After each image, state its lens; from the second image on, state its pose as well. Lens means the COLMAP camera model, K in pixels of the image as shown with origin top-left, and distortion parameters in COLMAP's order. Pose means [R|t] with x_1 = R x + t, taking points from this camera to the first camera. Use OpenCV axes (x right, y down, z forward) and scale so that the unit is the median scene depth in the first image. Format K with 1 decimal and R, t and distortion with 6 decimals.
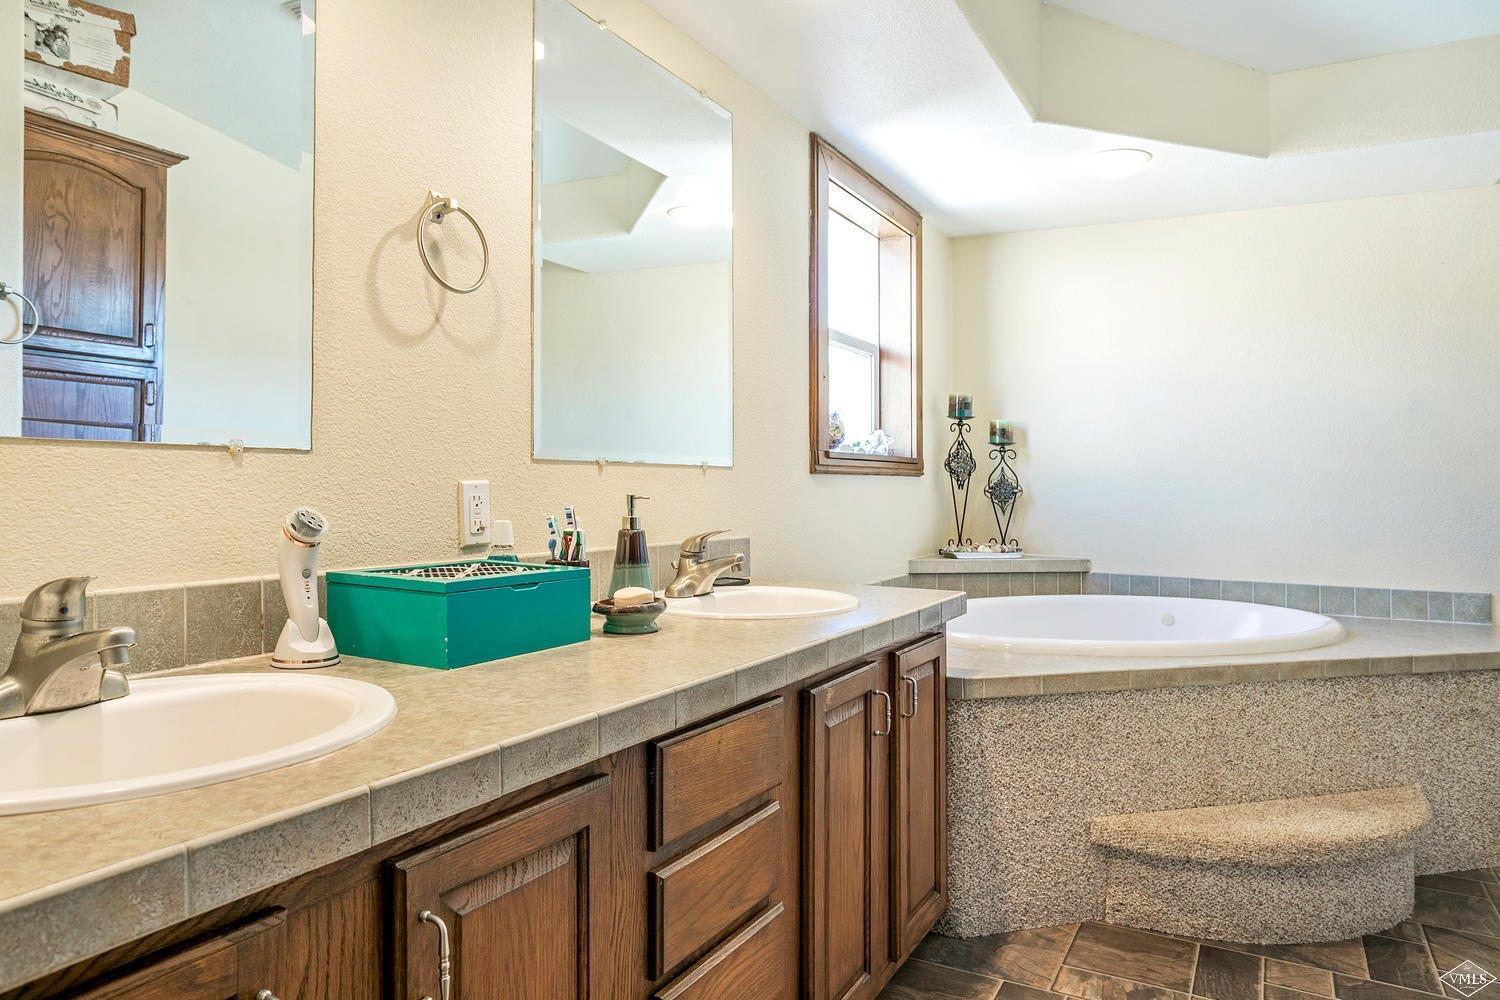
lens RADIAL K [[751.9, 0, 745.9], [0, 751.9, 484.7], [0, 0, 1]] dist [-0.073290, 0.032316]
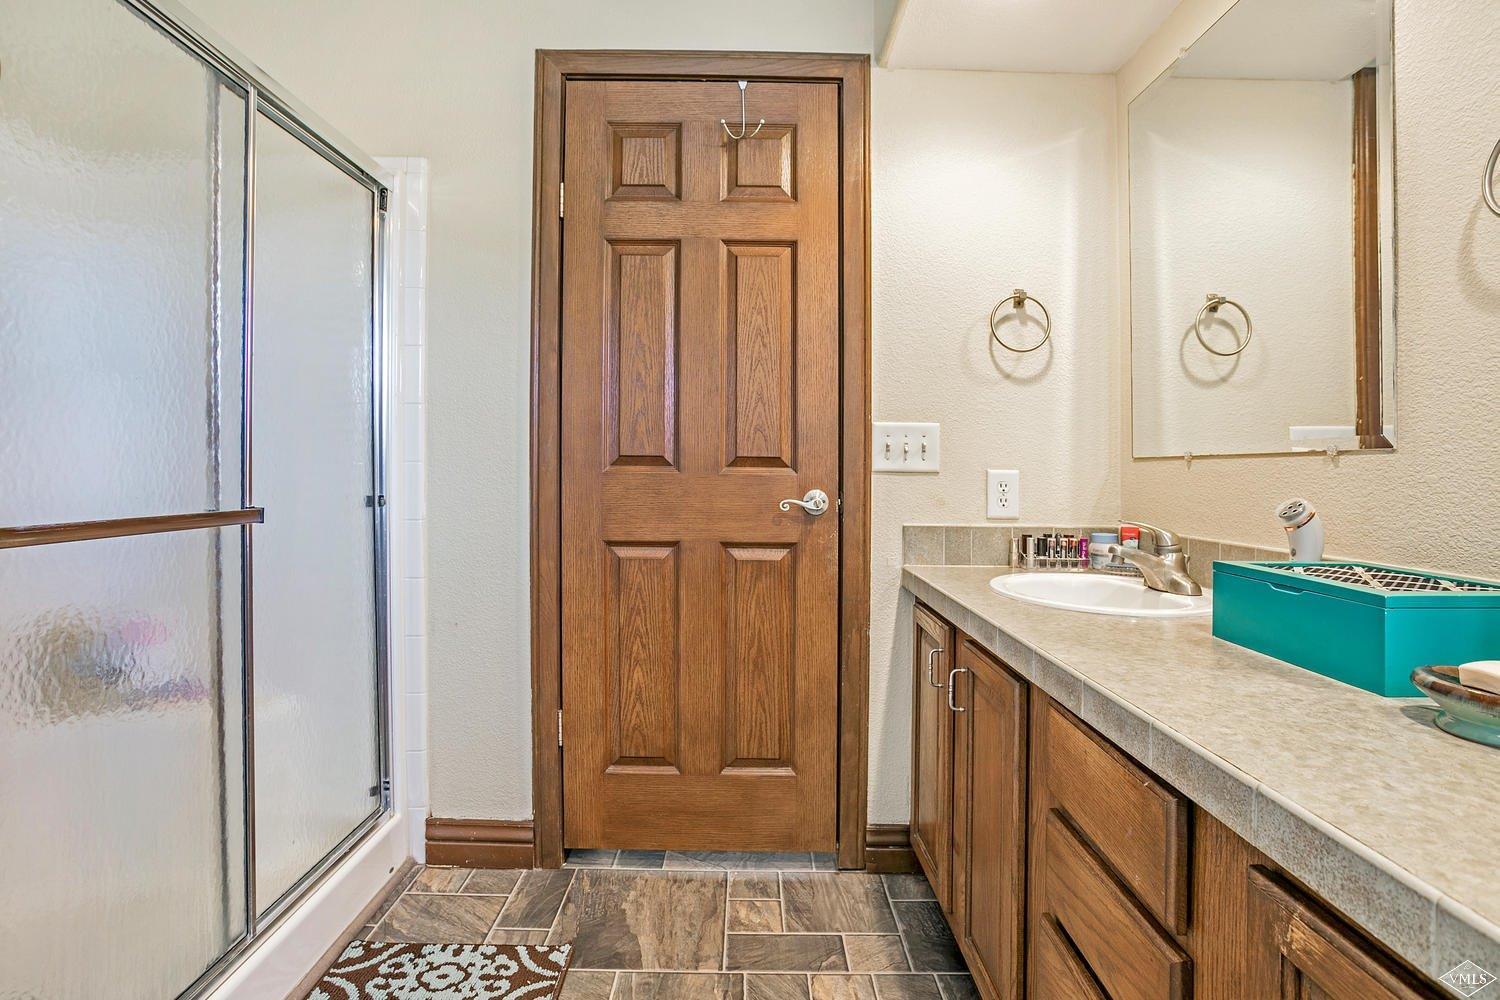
lens RADIAL K [[751.9, 0, 745.9], [0, 751.9, 484.7], [0, 0, 1]] dist [-0.073290, 0.032316]
pose [[-0.814393, -0.002631, -0.580308, 0.830122], [-0.011528, 0.999866, 0.011645, 0.002717], [0.580199, 0.016173, -0.814314, 1.409323]]
